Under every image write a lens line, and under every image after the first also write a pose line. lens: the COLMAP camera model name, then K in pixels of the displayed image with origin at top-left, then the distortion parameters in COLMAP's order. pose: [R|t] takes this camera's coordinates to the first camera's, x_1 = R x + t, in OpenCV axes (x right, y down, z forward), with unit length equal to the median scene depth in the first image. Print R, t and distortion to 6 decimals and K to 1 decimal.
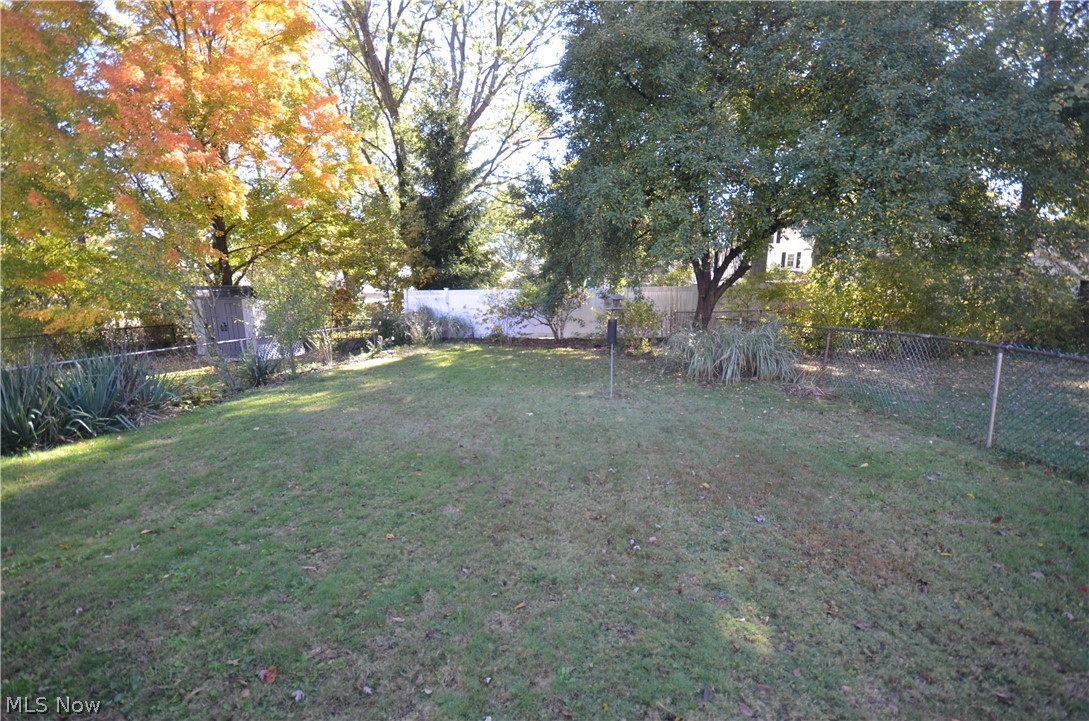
lens RADIAL K [[472.4, 0, 541.1], [0, 472.4, 379.6], [0, 0, 1]] dist [0.004532, -0.008803]
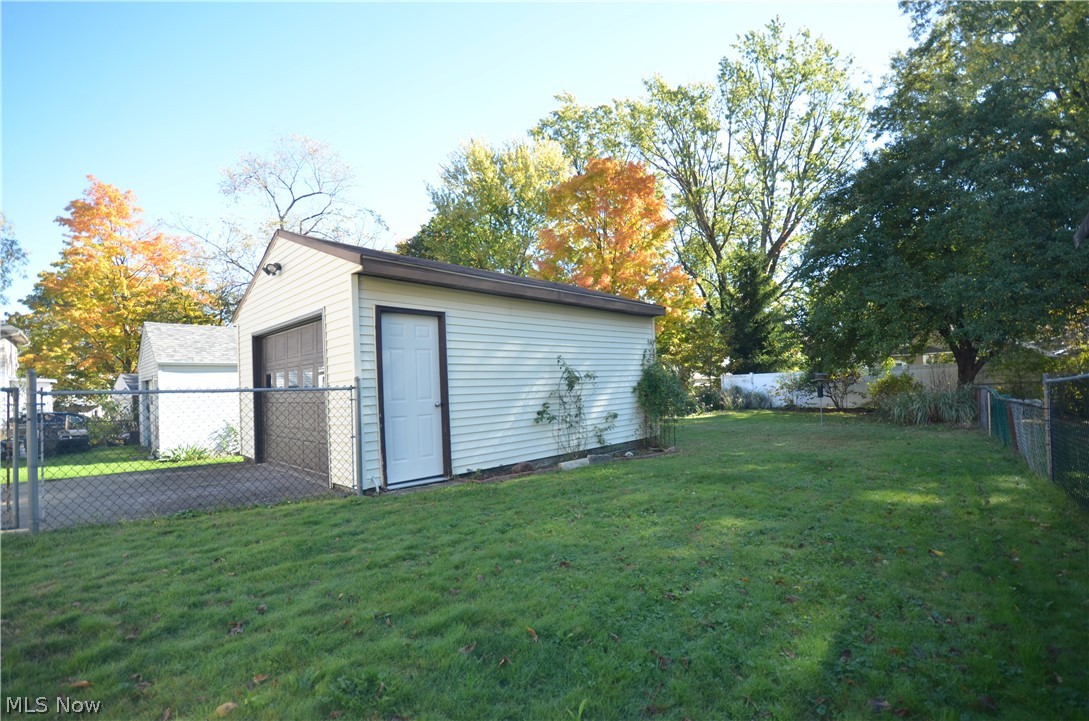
lens RADIAL K [[472.4, 0, 541.1], [0, 472.4, 379.6], [0, 0, 1]] dist [0.004532, -0.008803]
pose [[0.789323, -0.032406, -0.613122, 0.170357], [-0.079992, 0.984667, -0.155023, 0.097456], [0.608745, 0.171408, 0.774628, -0.479051]]
